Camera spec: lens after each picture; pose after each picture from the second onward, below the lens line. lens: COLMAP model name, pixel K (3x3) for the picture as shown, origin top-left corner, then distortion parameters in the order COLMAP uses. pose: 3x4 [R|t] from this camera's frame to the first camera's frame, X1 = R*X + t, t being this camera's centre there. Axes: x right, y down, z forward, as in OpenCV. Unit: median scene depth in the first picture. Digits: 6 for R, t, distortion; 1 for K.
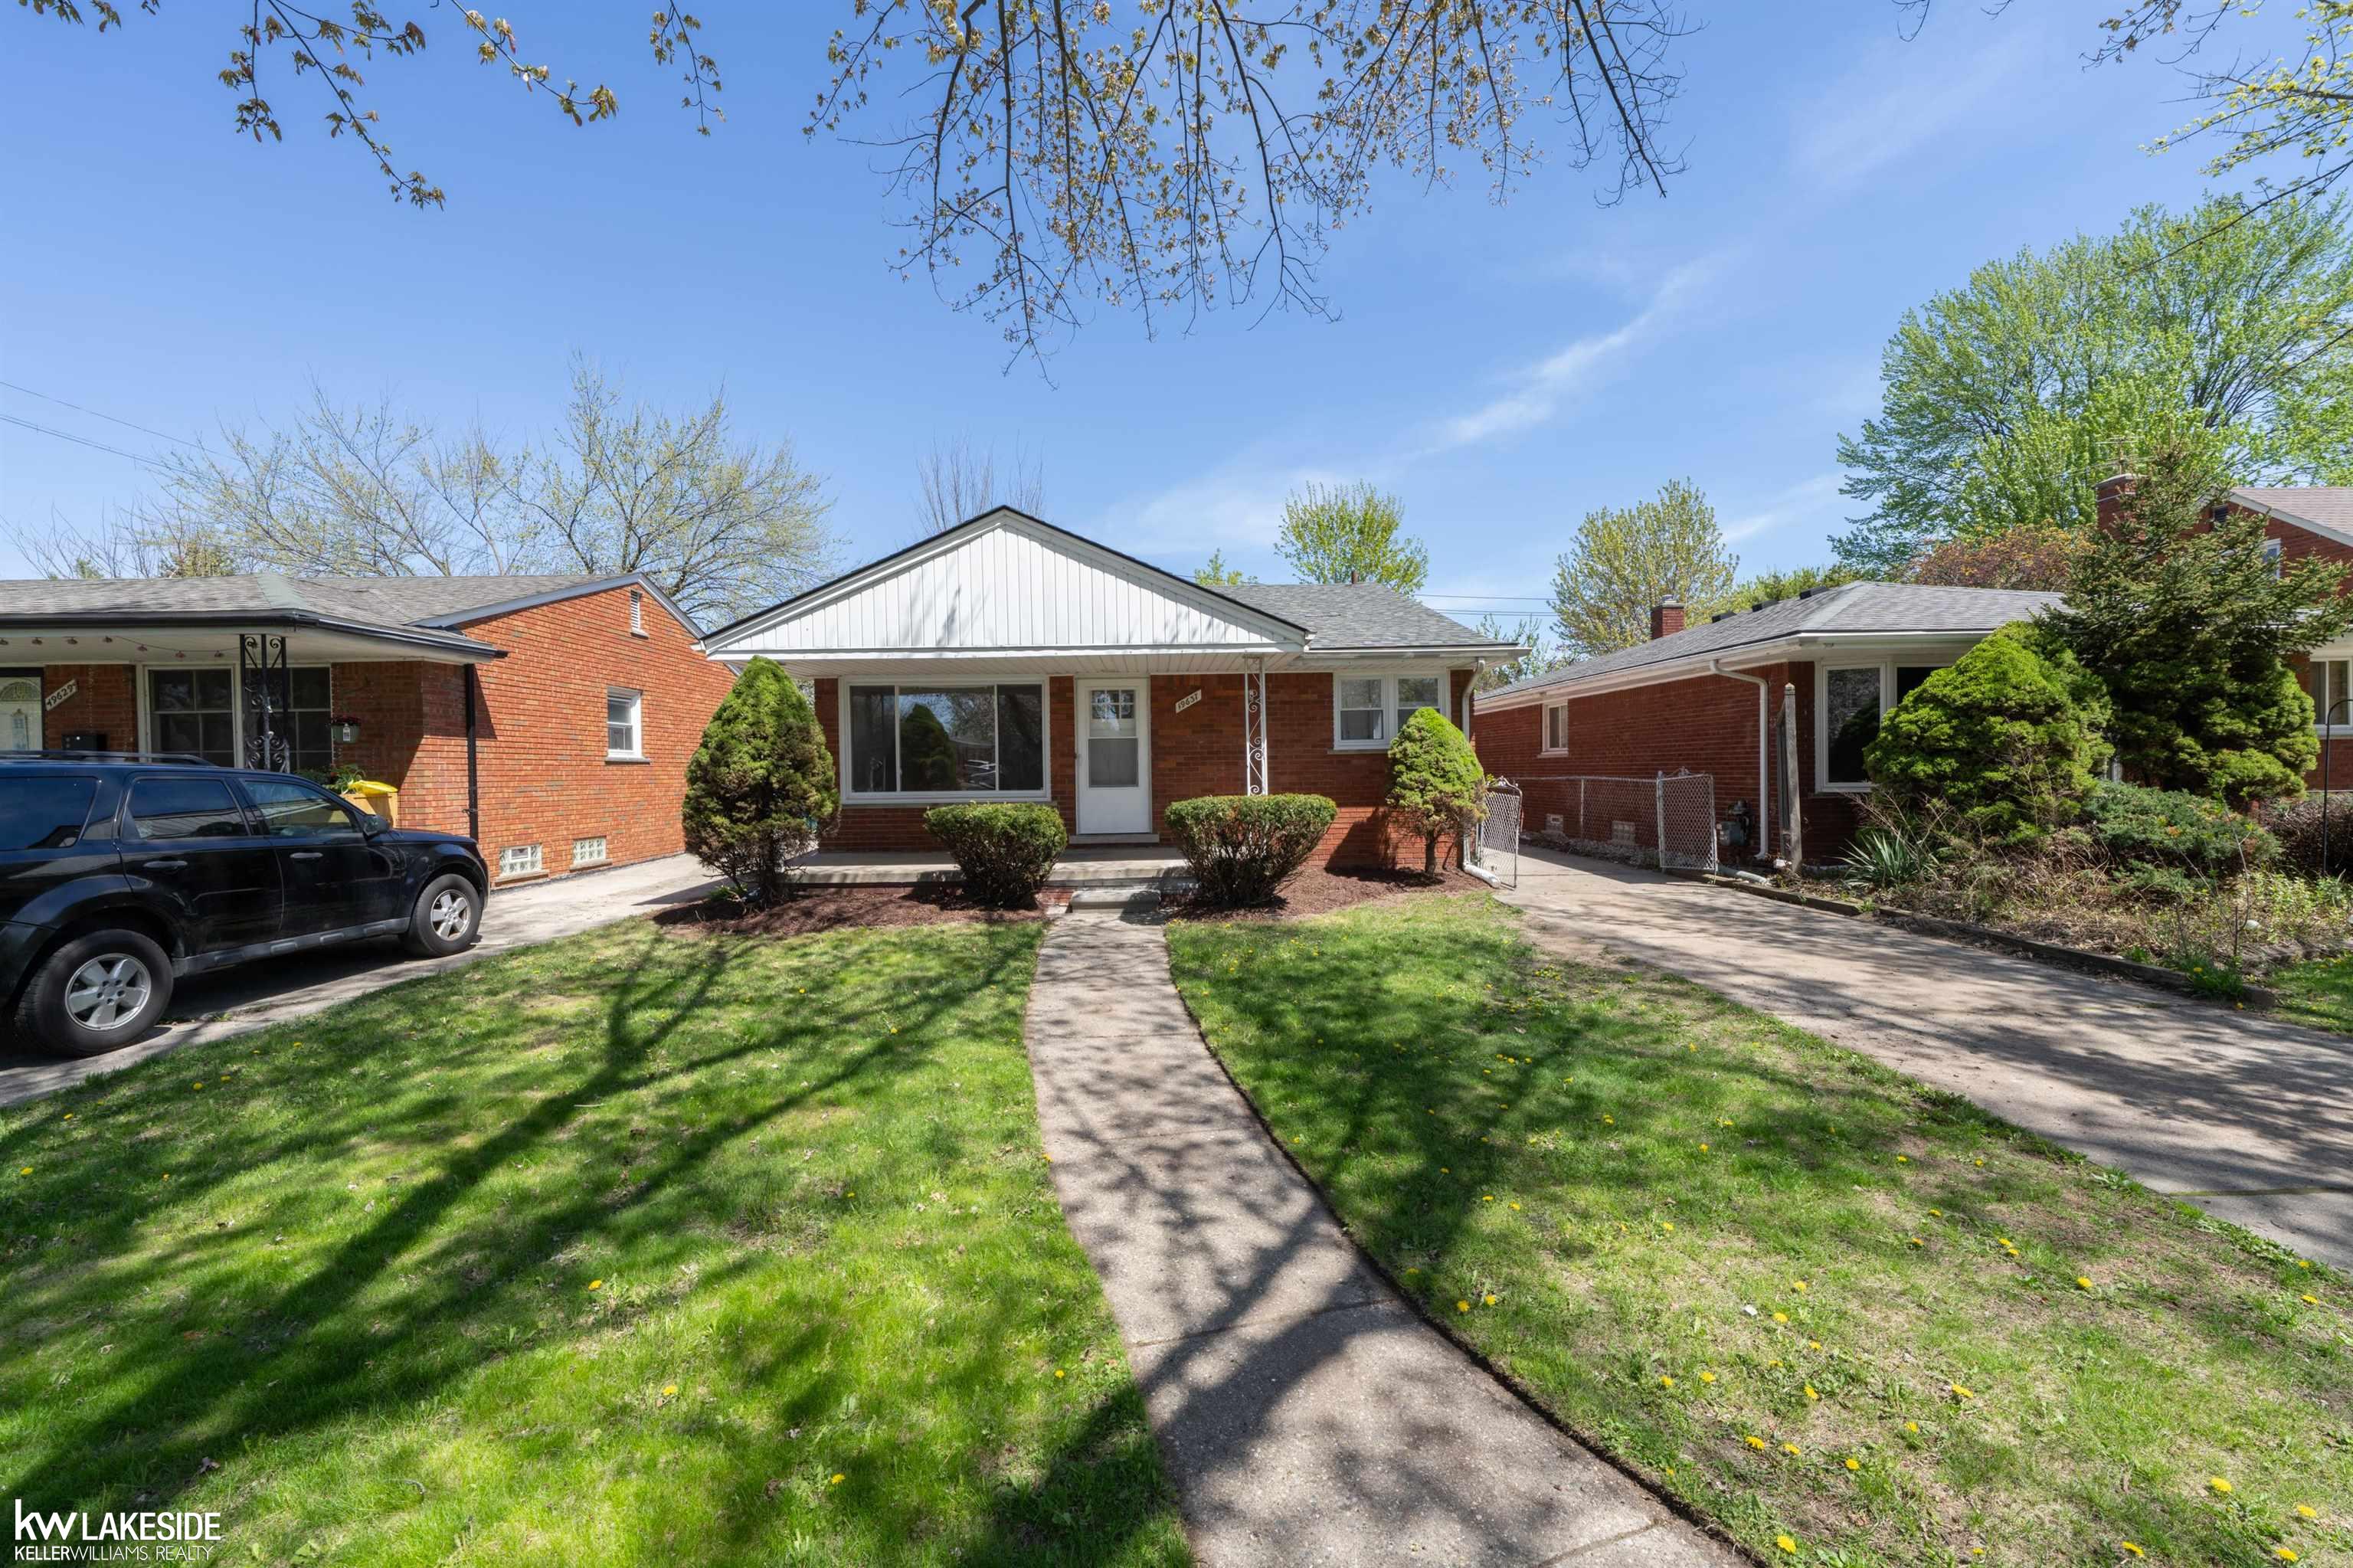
lens RADIAL K [[913.1, 0, 1176.5], [0, 913.1, 784.0], [0, 0, 1]] dist [-0.000566, 0.000122]
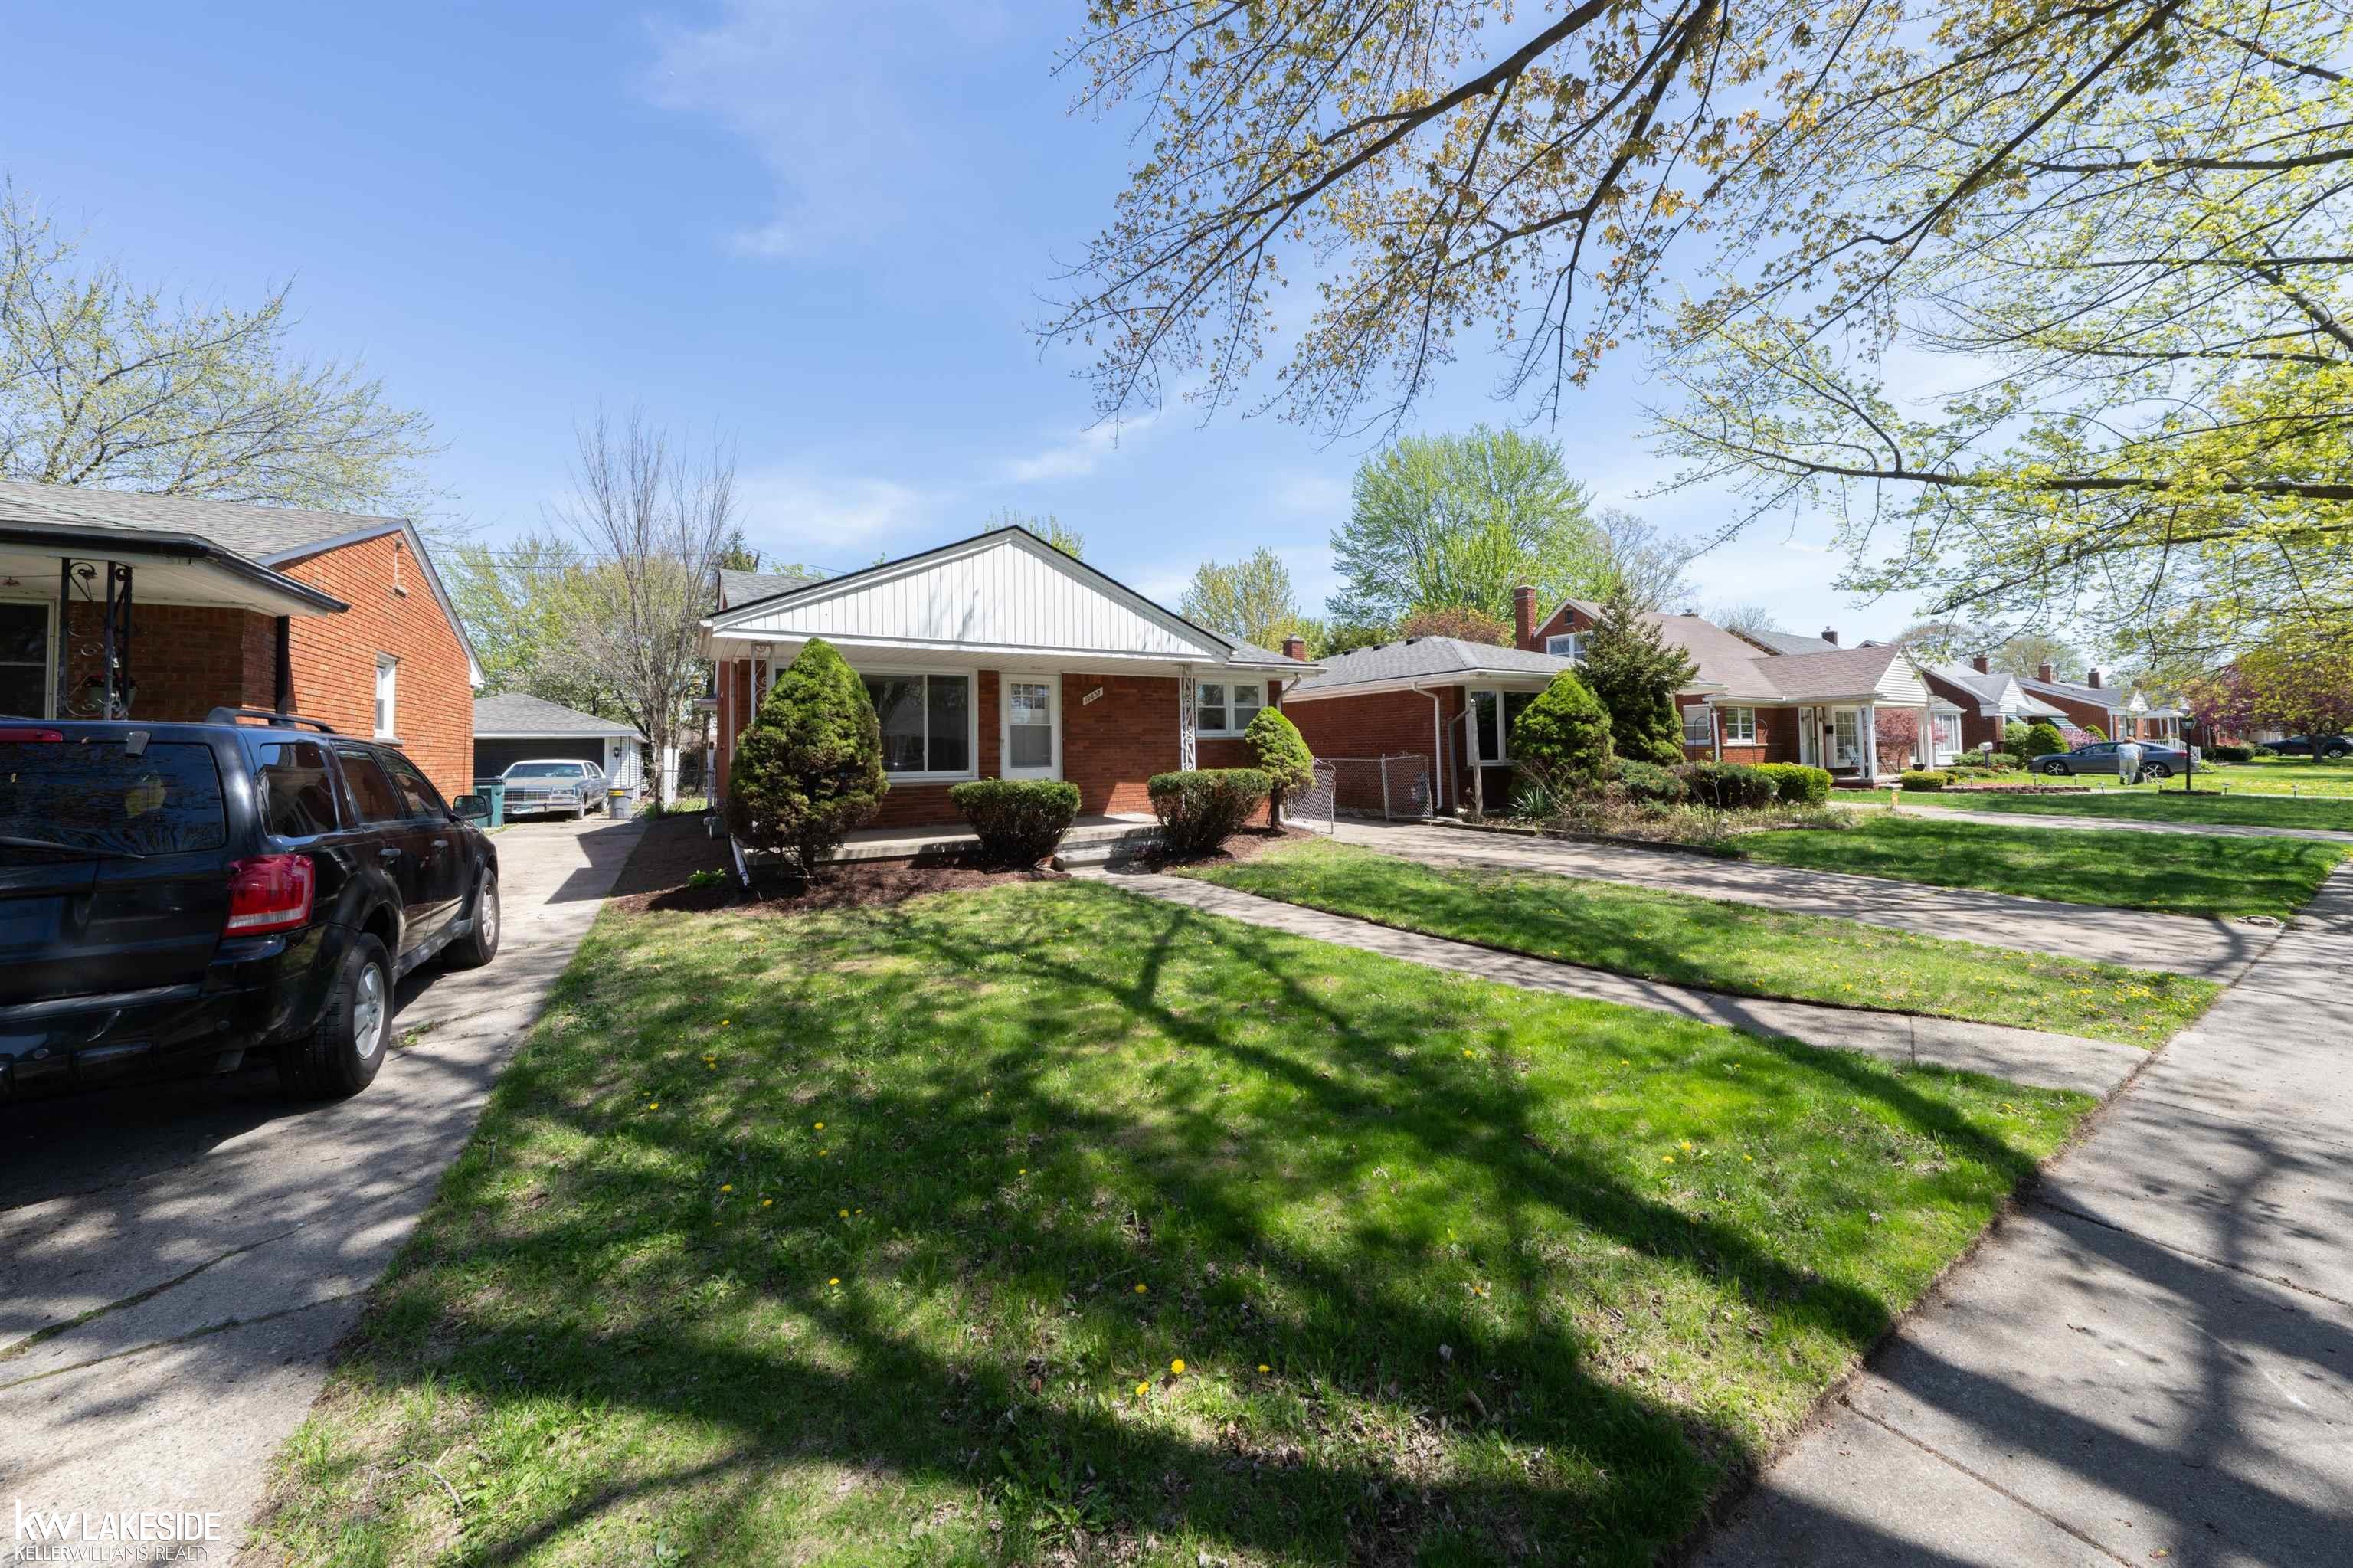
lens RADIAL K [[809.0, 0, 1201.6], [0, 809.0, 735.7], [0, 0, 1]] dist [0.000447, -0.000007]
pose [[0.862860, 0.011505, 0.505312, -0.502565], [0.012657, 0.998936, -0.044358, 0.014344], [-0.505285, 0.044671, 0.861796, -0.002423]]
